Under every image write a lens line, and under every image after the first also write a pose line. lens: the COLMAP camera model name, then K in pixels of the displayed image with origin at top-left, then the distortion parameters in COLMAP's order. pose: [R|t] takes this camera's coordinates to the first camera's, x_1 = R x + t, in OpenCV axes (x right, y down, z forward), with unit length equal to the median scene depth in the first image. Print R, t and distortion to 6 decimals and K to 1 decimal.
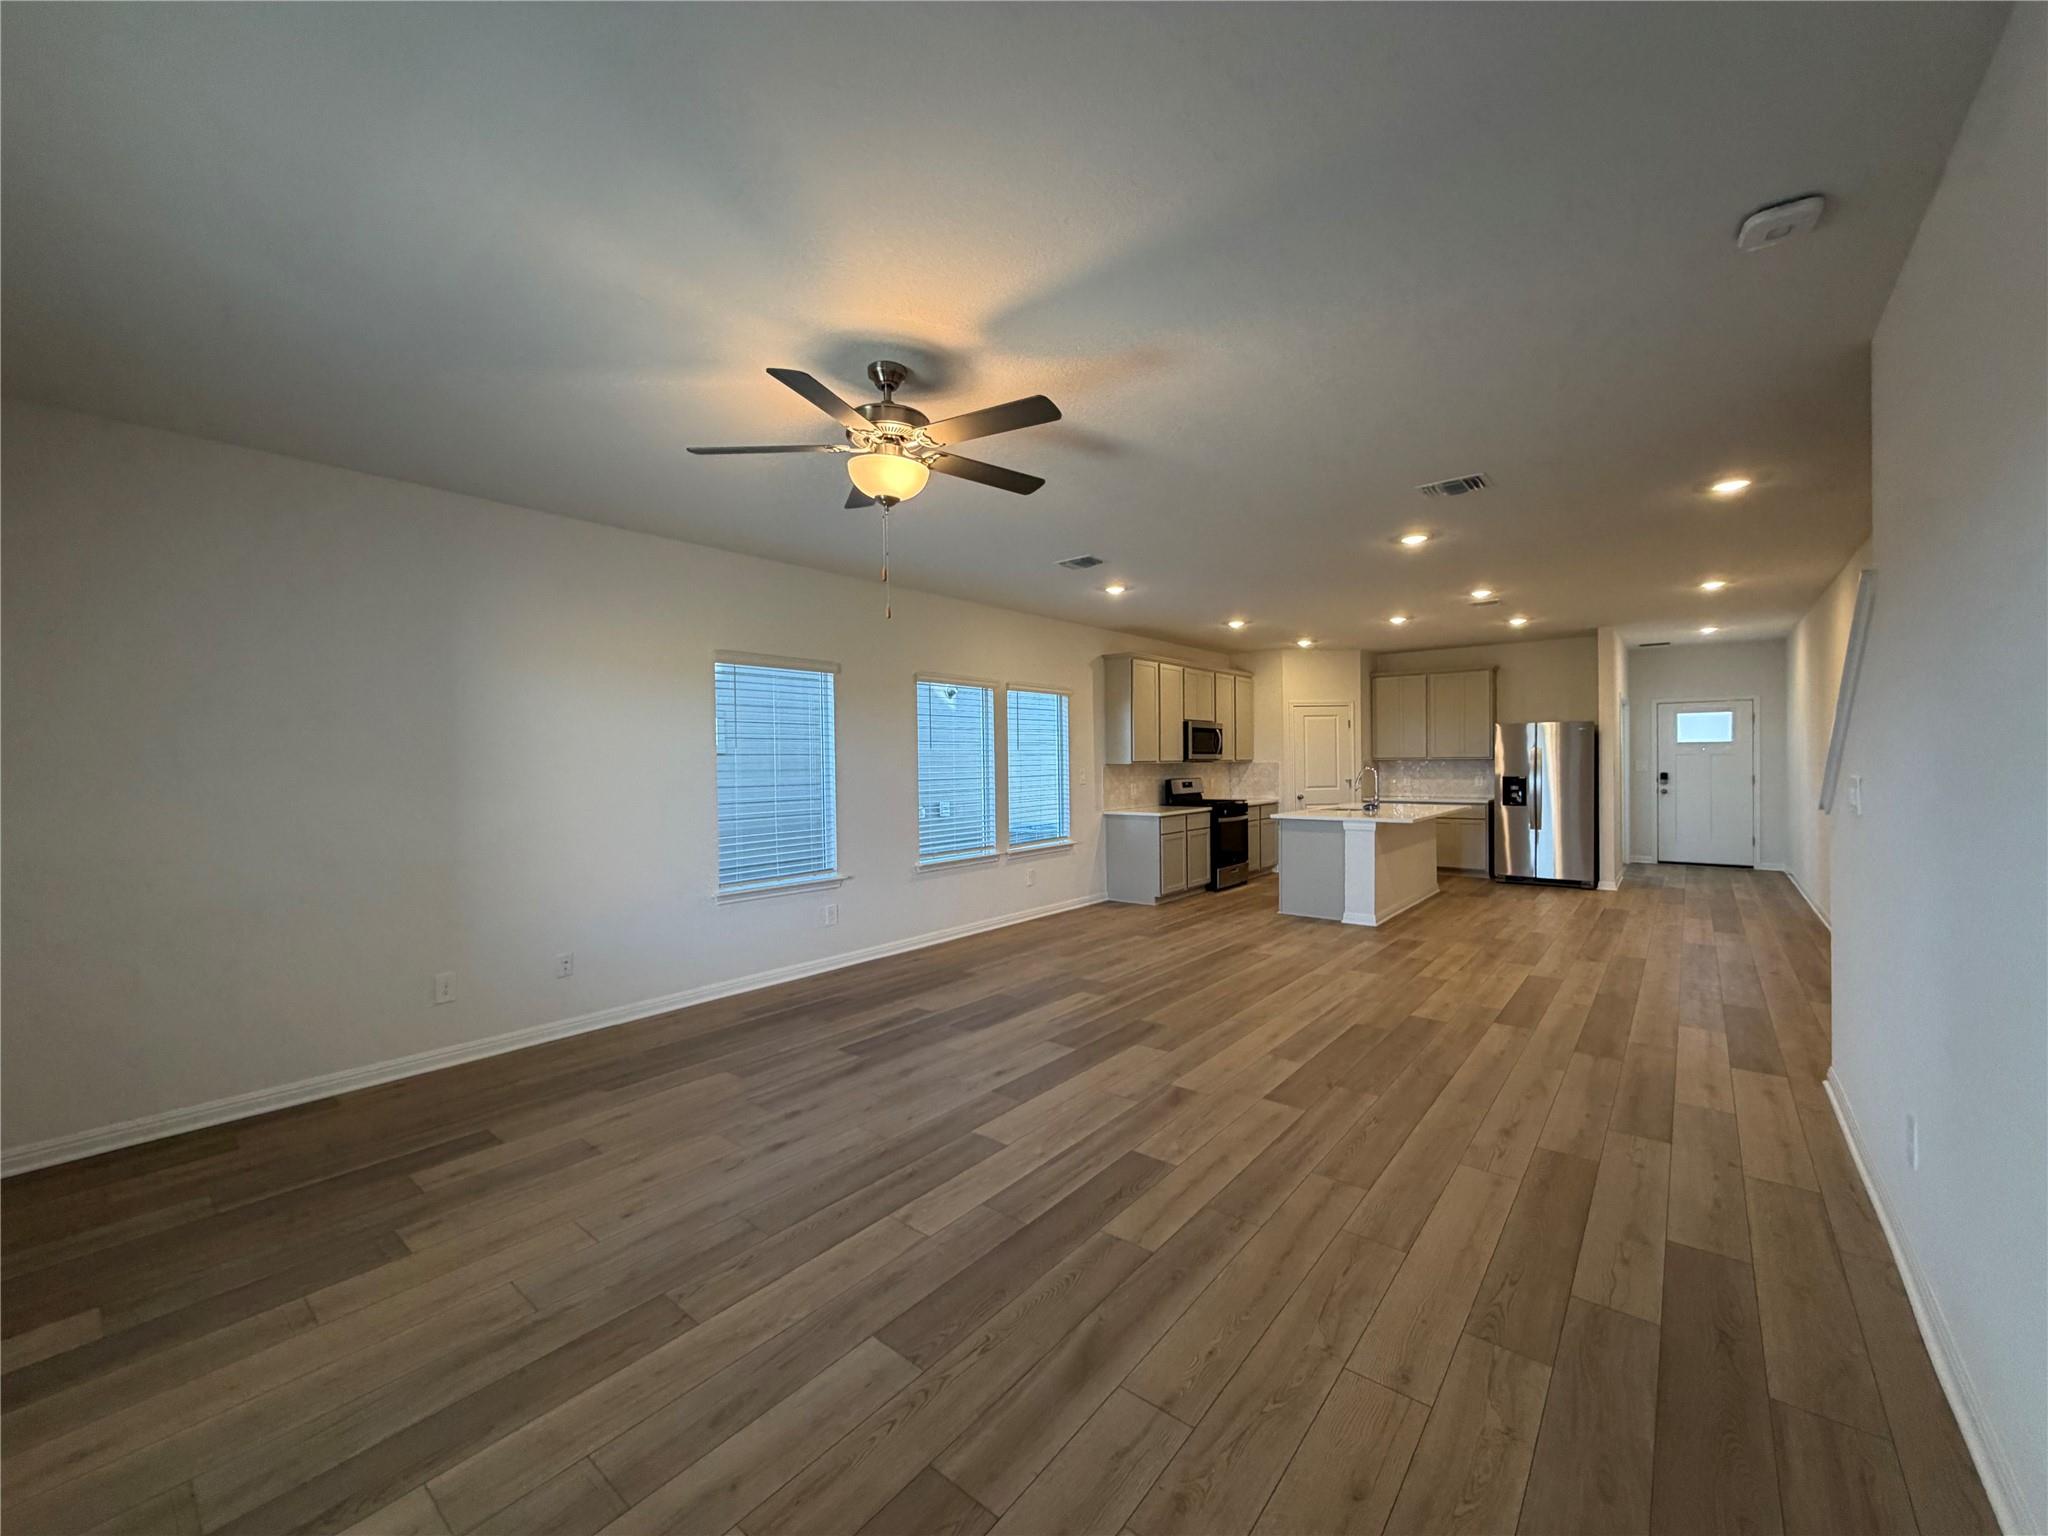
lens RADIAL K [[817.9, 0, 1019.2], [0, 817.9, 766.6], [0, 0, 1]] dist [0.000655, 0.000003]
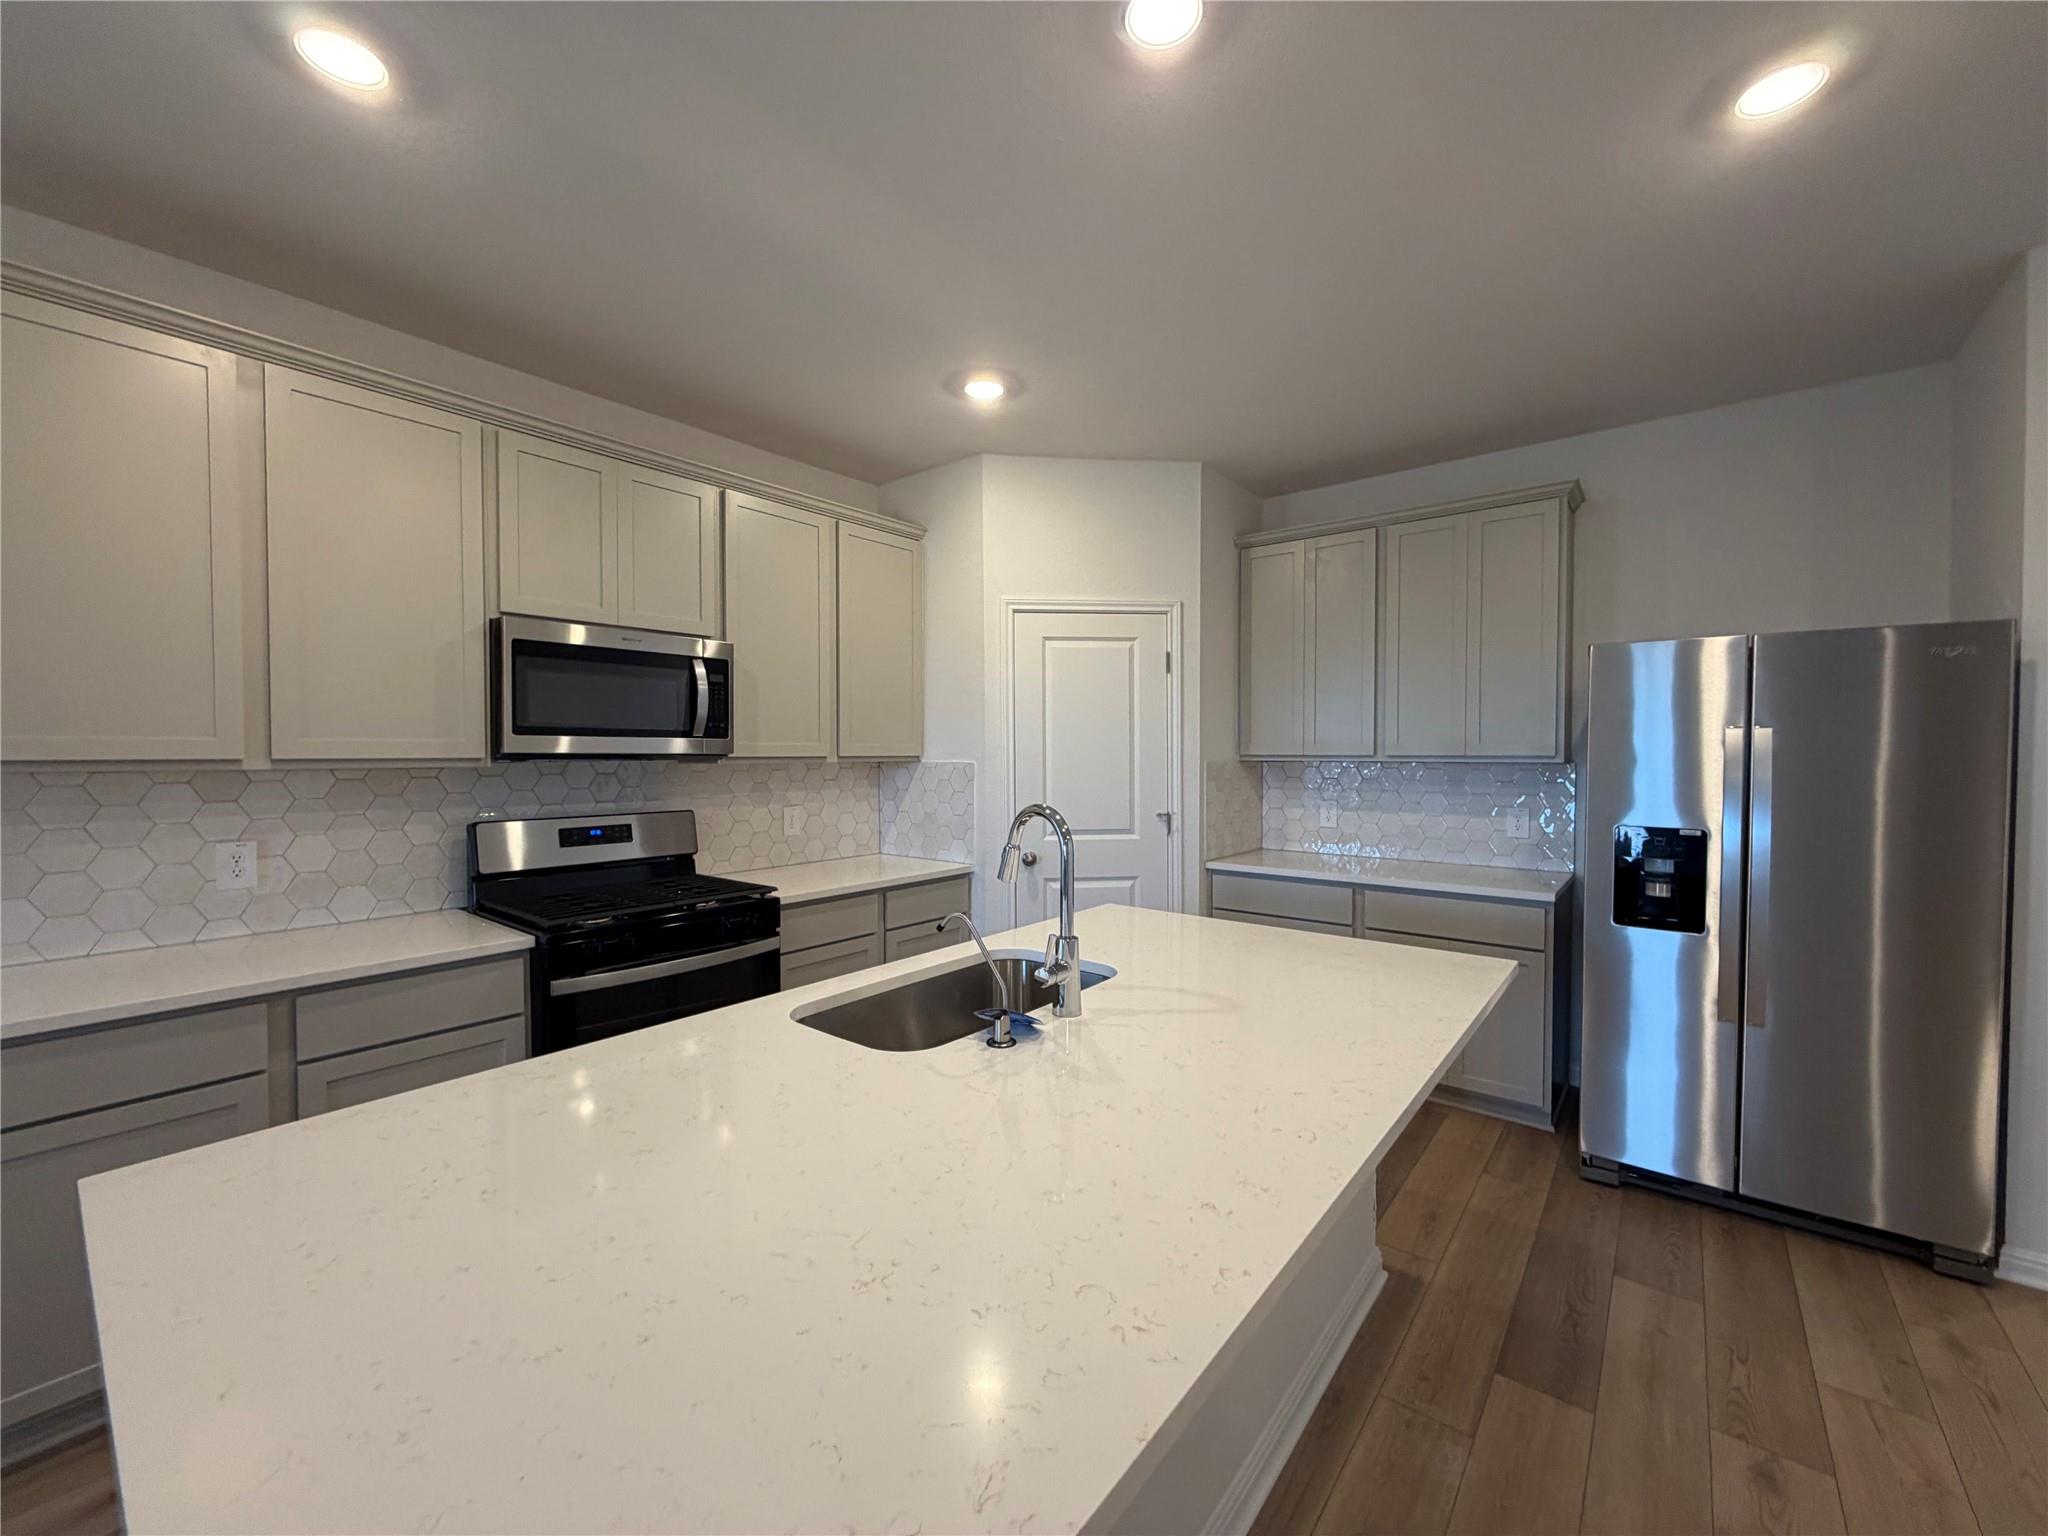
lens RADIAL K [[817.9, 0, 1028.7], [0, 817.9, 767.1], [0, 0, 1]] dist [0.000655, 0.000003]
pose [[0.999899, 0.010660, 0.009415, 0.343874], [-0.010768, 0.999876, 0.011495, -0.008309], [-0.009291, -0.011595, 0.999890, 0.643418]]
